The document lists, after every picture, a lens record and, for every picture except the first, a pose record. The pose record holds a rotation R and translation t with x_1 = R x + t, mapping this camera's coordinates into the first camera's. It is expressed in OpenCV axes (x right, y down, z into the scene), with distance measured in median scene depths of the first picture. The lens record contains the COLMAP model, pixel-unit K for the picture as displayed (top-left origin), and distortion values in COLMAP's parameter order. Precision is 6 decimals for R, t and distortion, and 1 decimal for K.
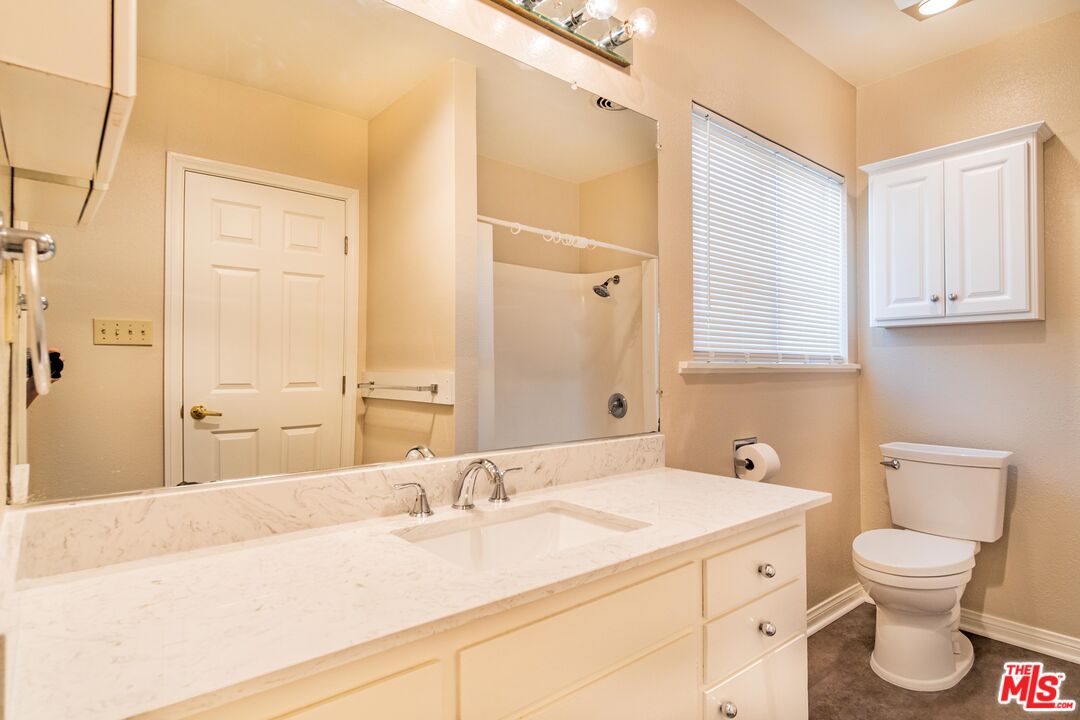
lens RADIAL K [[569.9, 0, 540.0], [0, 569.9, 360.0], [0, 0, 1]] dist [0.004132, 0.001537]
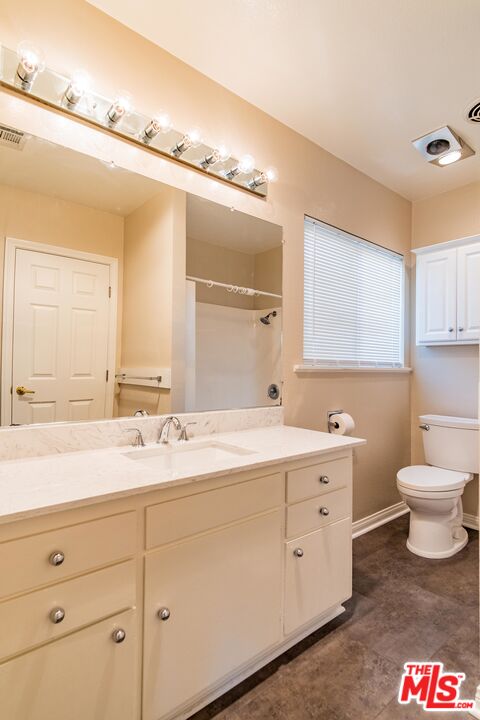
lens RADIAL K [[380.0, 0, 235.0], [0, 380.0, 359.7], [0, 0, 1]] dist [0.004132, 0.001537]
pose [[0.999516, 0.013972, -0.027809, 0.089985], [-0.014101, 0.999891, -0.004462, -0.005109], [0.027744, 0.004852, 0.999603, -0.150974]]
